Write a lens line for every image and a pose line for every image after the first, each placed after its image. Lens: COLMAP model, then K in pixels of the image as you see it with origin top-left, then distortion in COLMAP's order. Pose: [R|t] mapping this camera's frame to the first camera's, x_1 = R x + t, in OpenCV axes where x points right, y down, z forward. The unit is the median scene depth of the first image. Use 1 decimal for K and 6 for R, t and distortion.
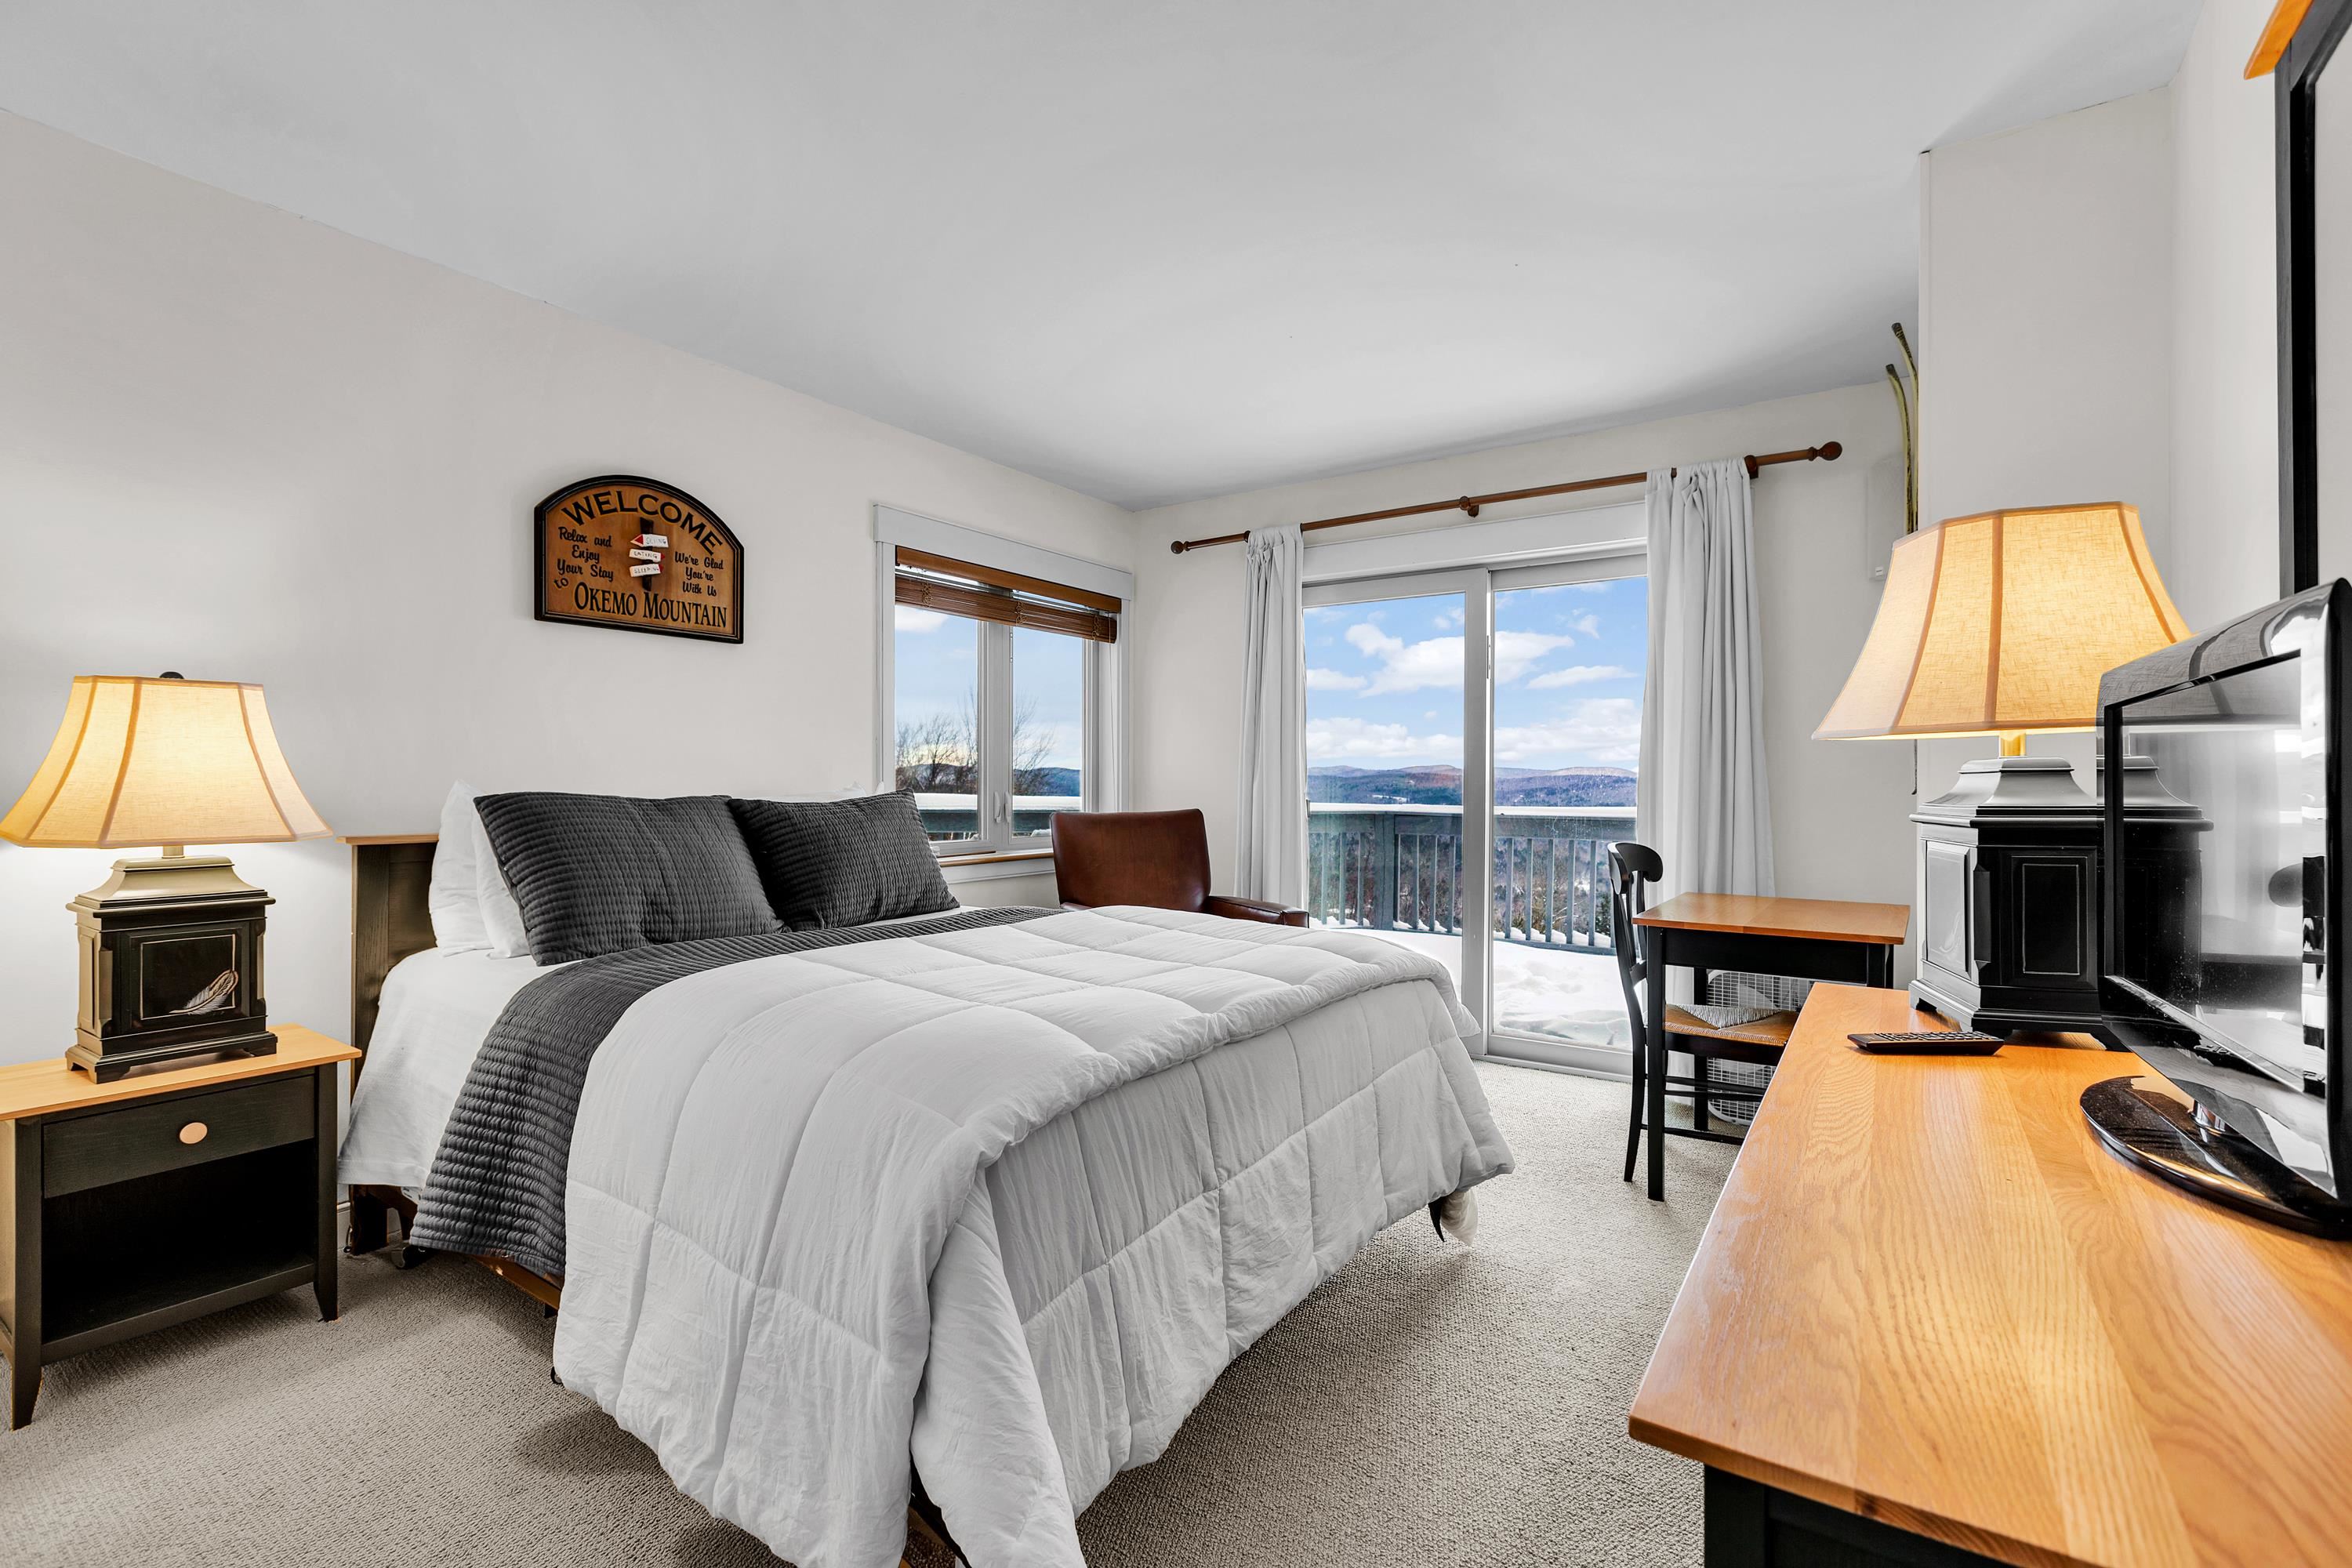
lens RADIAL K [[1050.2, 0, 1176.0], [0, 1050.2, 784.0], [0, 0, 1]] dist [0.003495, -0.003449]
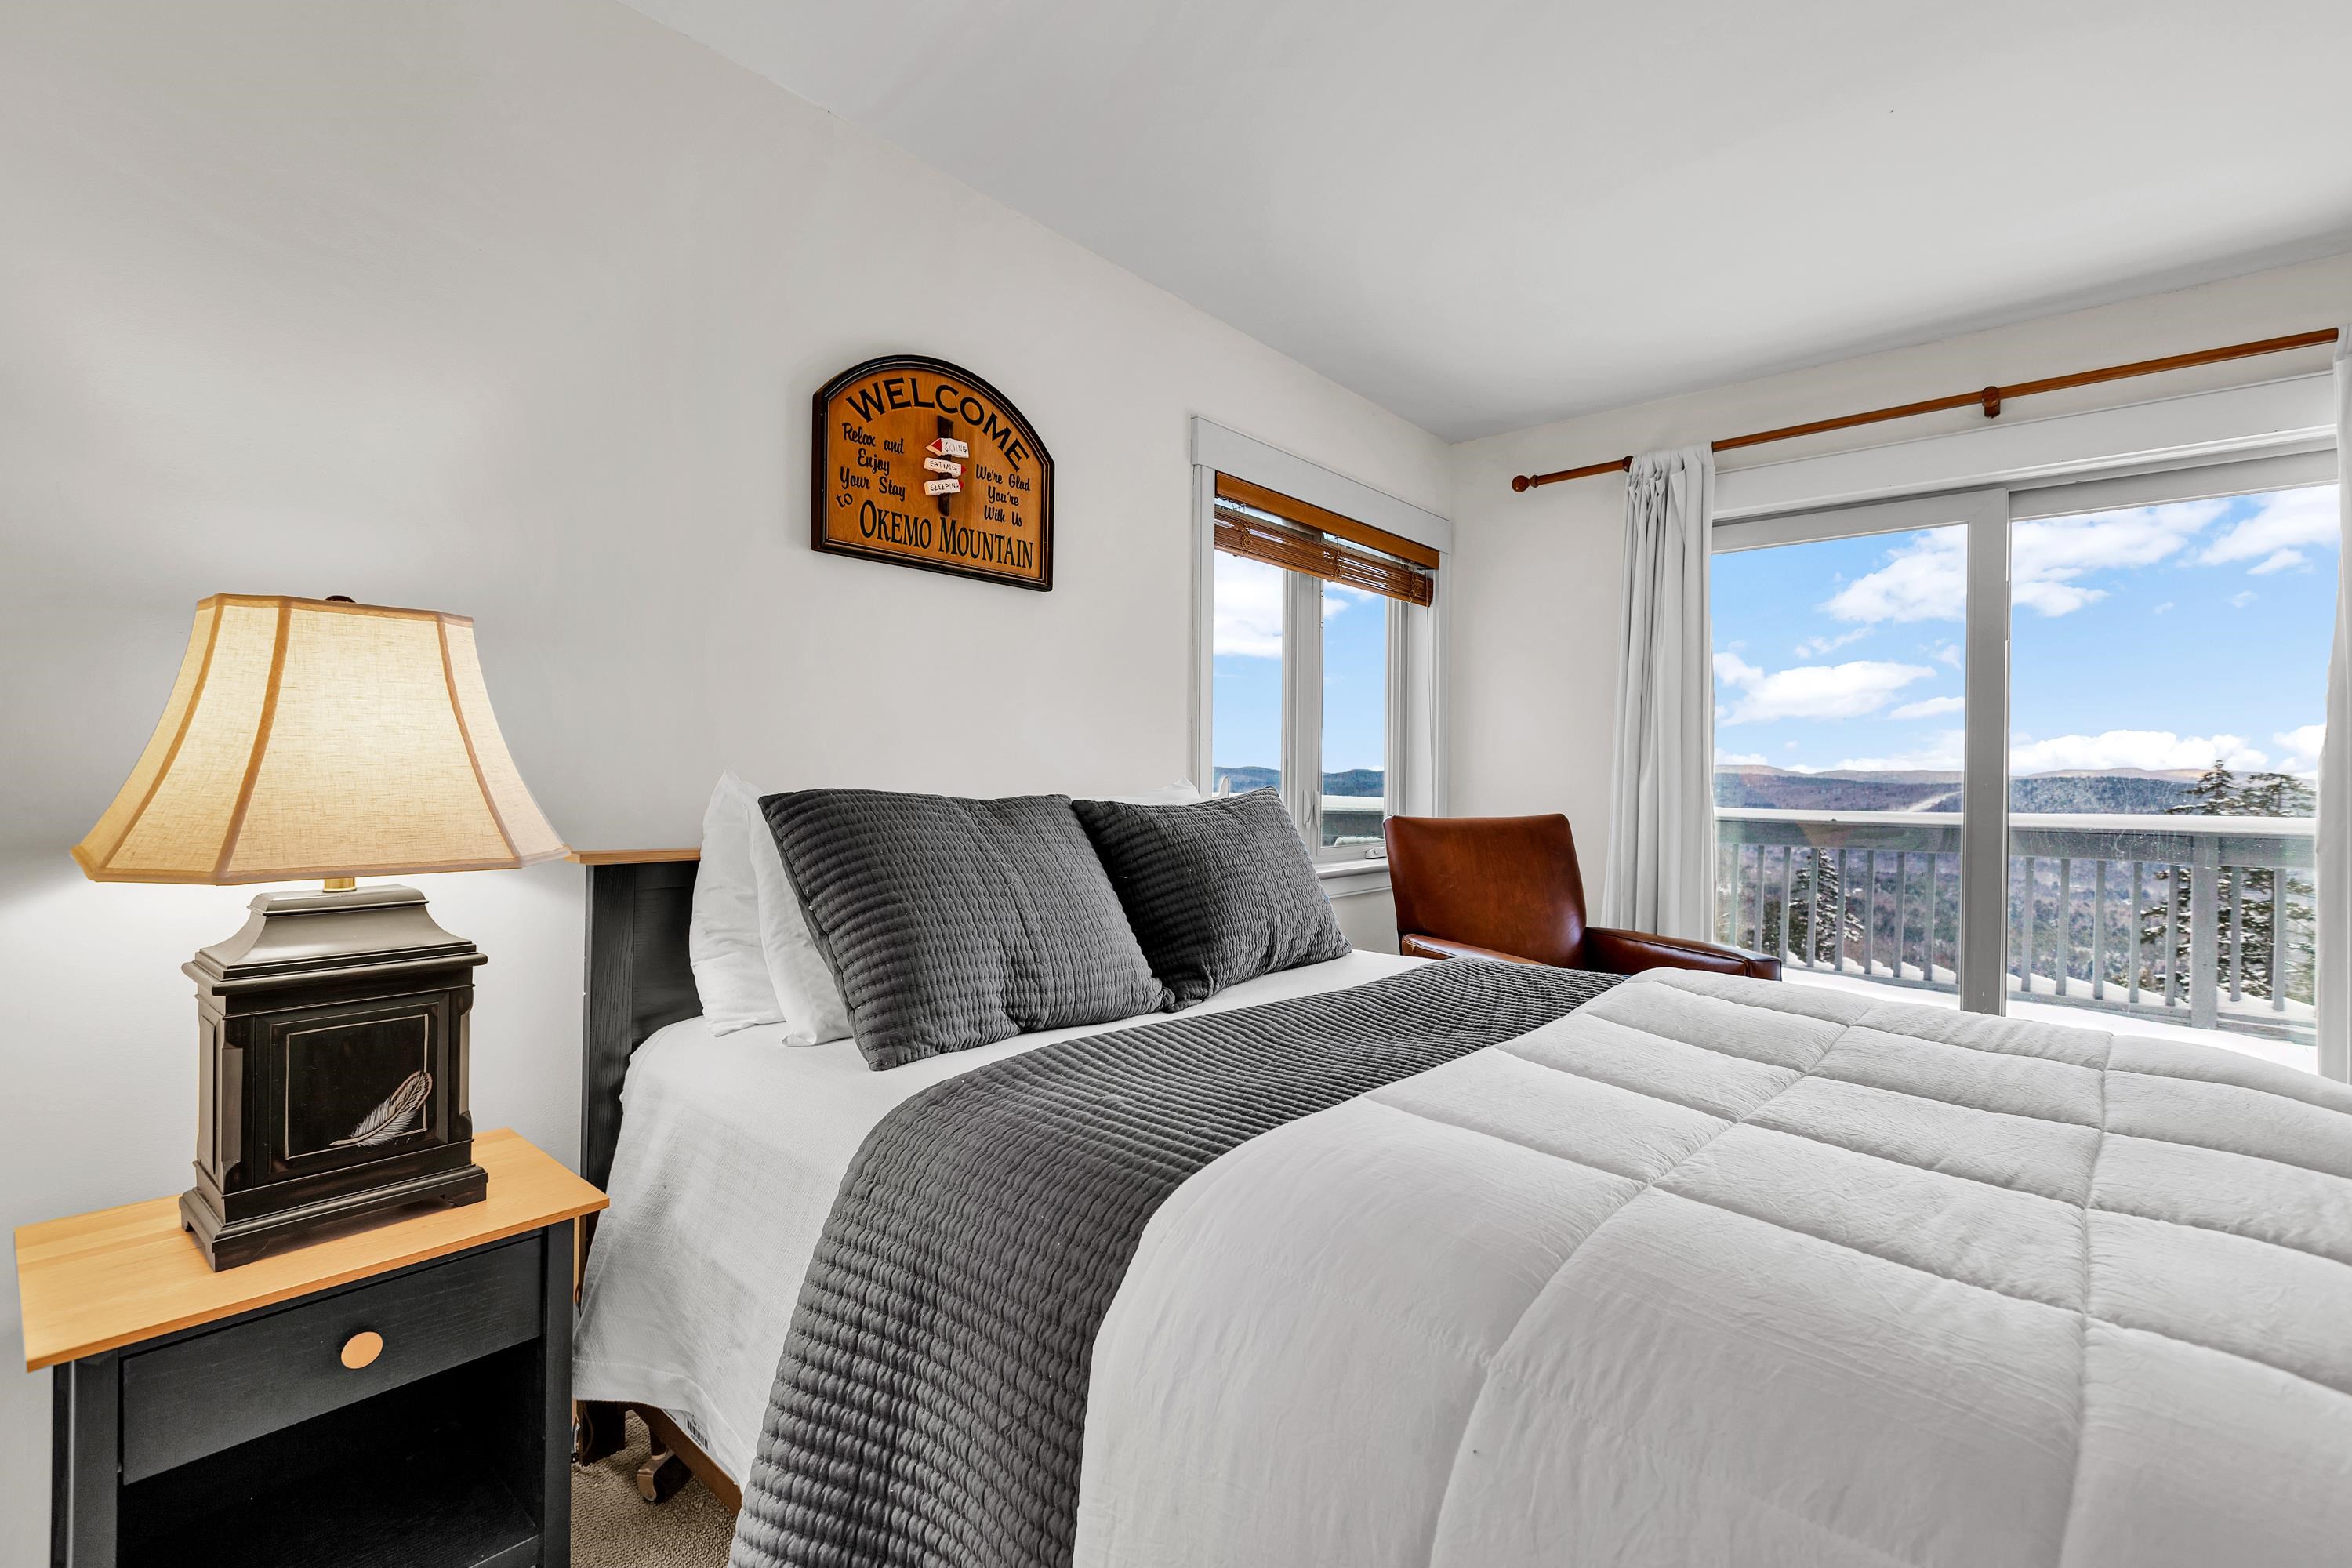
lens RADIAL K [[1046.2, 0, 1173.2], [0, 1046.2, 773.2], [0, 0, 1]] dist [-0.000304, 0.000180]
pose [[0.993886, 0.006130, -0.110241, -0.212066], [-0.006767, 0.999963, -0.005399, -0.000321], [0.110204, 0.006112, 0.993890, 0.235054]]
